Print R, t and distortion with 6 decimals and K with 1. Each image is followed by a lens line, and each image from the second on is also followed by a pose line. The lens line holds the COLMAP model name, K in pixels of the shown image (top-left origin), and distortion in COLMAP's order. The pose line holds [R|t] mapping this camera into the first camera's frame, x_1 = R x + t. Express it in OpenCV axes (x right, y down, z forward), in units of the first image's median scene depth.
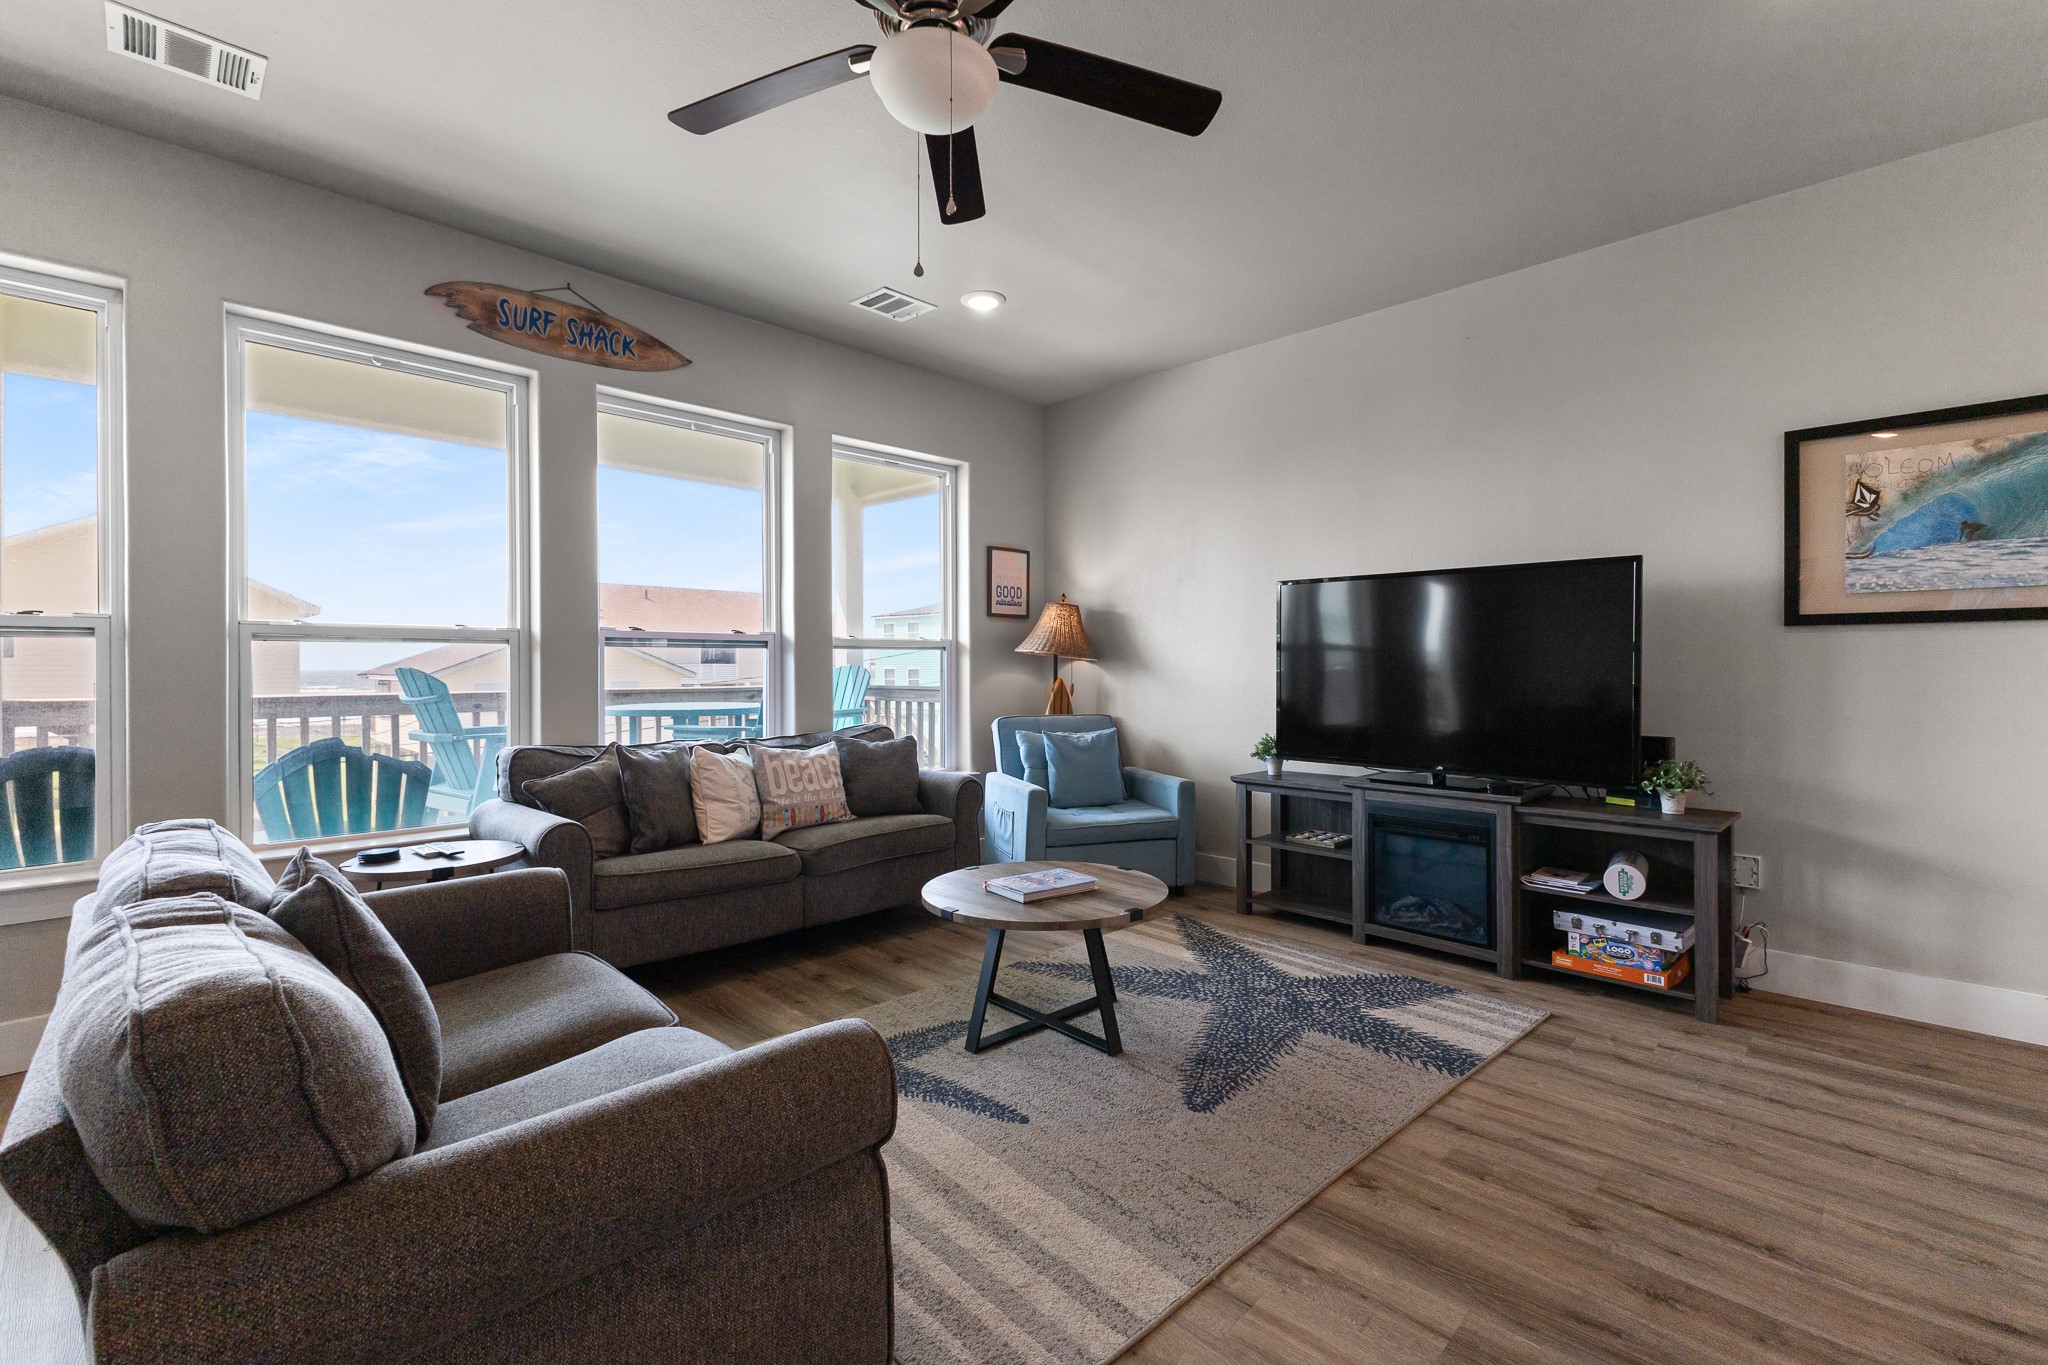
lens RADIAL K [[889.4, 0, 1030.0], [0, 889.4, 672.1], [0, 0, 1]] dist [0.005151, -0.000383]
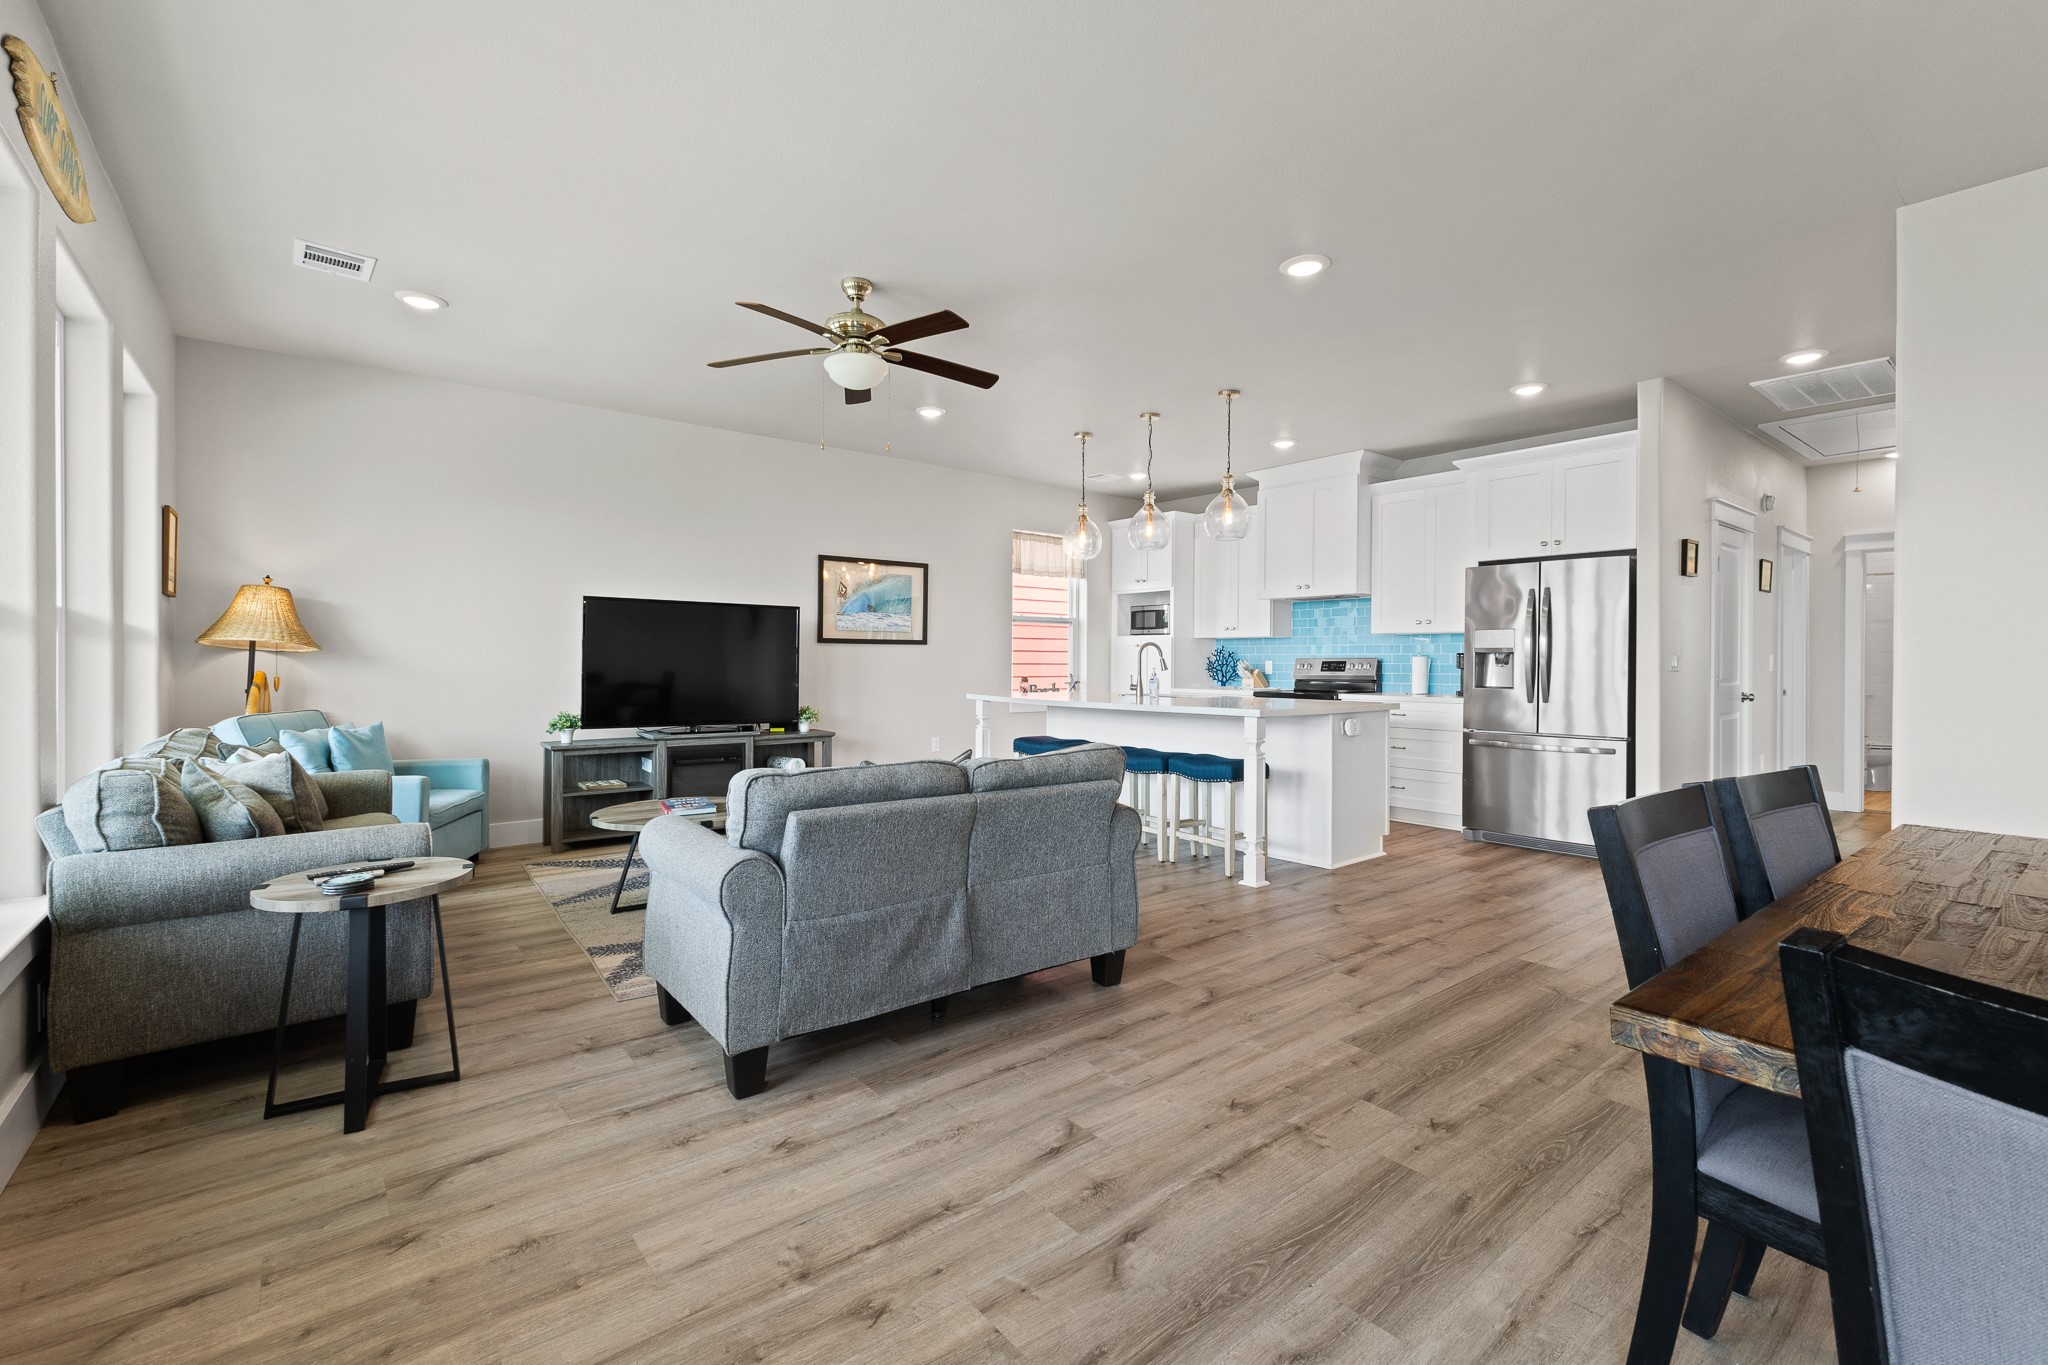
lens RADIAL K [[889.4, 0, 1027.4], [0, 889.4, 672.1], [0, 0, 1]] dist [0.005151, -0.000383]
pose [[0.111153, -0.008915, 0.993763, -1.347140], [0.000039, 0.999960, 0.008966, 0.000296], [-0.993803, -0.000957, 0.111149, 0.263764]]
